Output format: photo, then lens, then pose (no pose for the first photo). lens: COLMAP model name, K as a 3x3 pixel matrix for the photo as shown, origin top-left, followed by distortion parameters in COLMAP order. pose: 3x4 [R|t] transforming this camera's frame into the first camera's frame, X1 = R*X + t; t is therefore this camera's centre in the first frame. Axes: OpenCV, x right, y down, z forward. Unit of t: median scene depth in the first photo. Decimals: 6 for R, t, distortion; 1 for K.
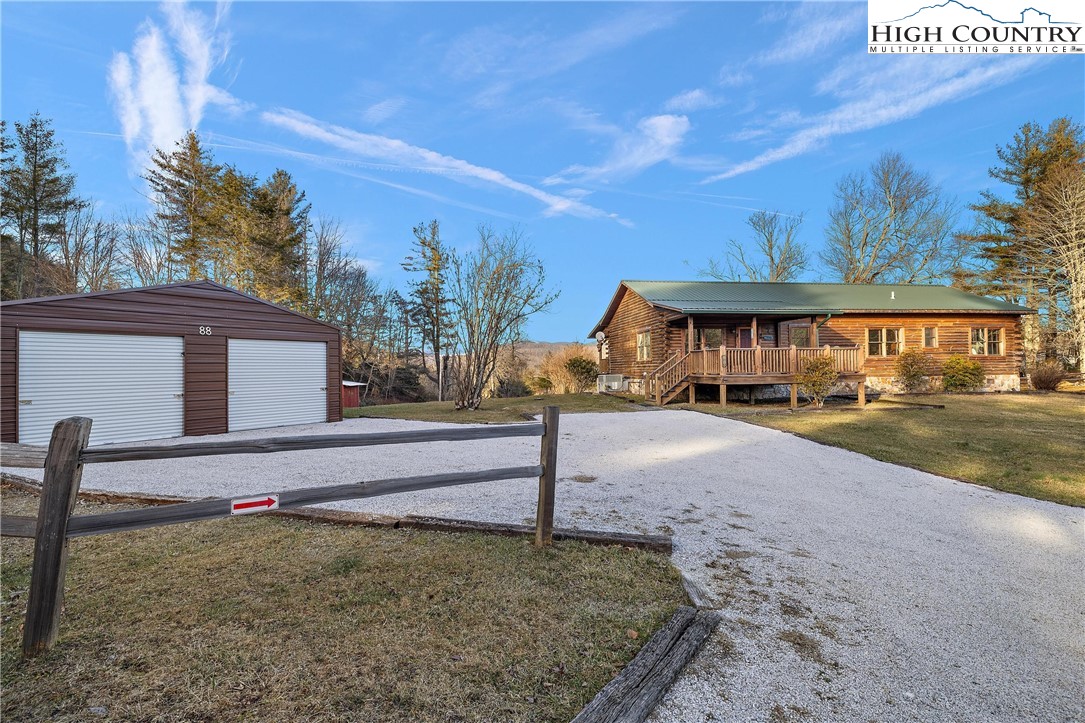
lens RADIAL K [[488.0, 0, 540.5], [0, 488.0, 360.2], [0, 0, 1]] dist [0.001320, 0.001758]
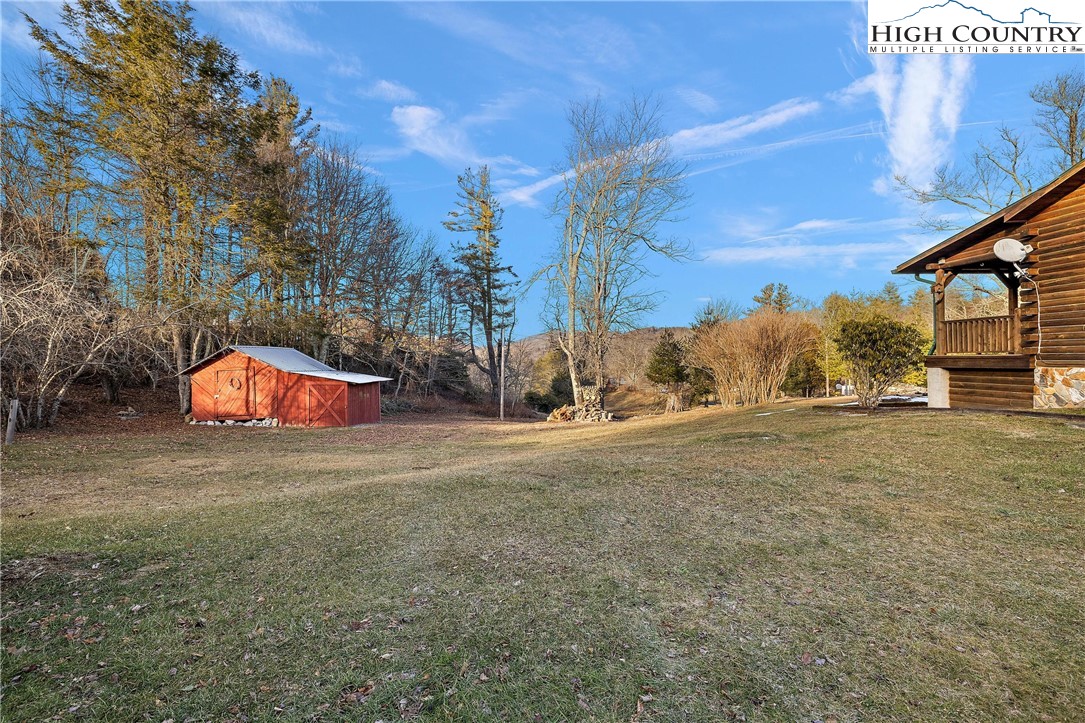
lens RADIAL K [[488.0, 0, 544.3], [0, 488.0, 354.8], [0, 0, 1]] dist [0.001320, 0.001758]
pose [[0.997678, -0.006033, -0.067846, -0.298121], [0.006659, 0.999937, 0.009005, 0.034794], [0.067788, -0.009436, 0.997655, 0.953303]]
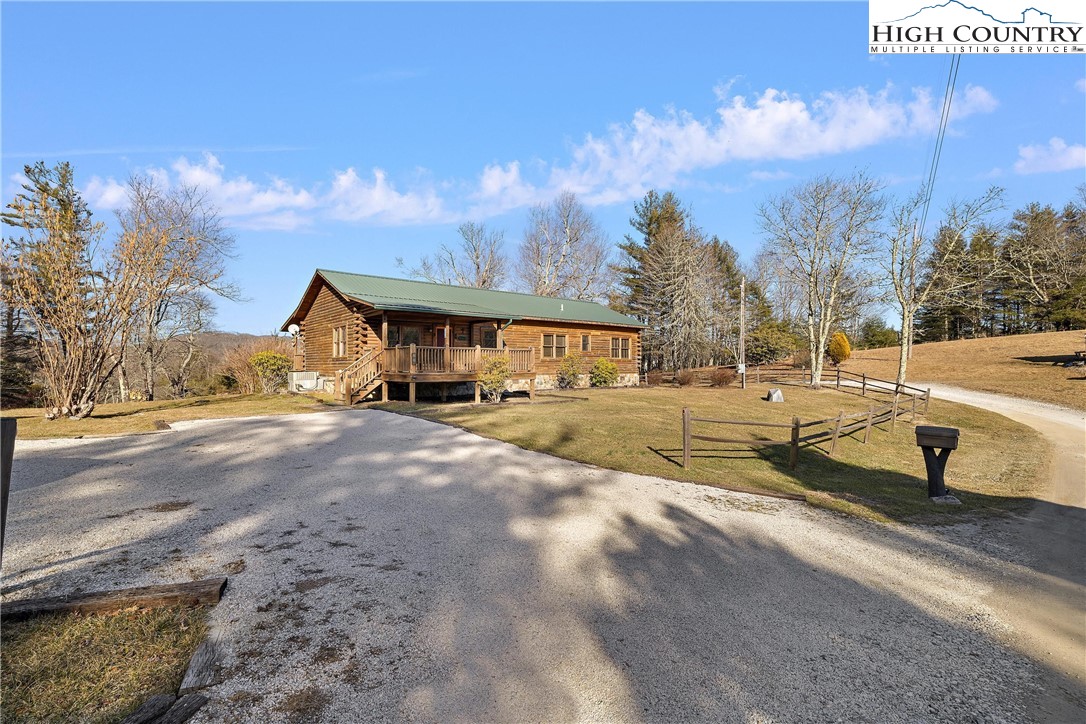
lens RADIAL K [[488.5, 0, 526.8], [0, 488.5, 361.0], [0, 0, 1]] dist [0.001320, 0.001758]
pose [[0.858292, 0.016292, 0.512902, 0.029068], [-0.019032, 0.999819, 0.000091, 0.000680], [-0.512808, -0.009840, 0.858447, 0.009451]]
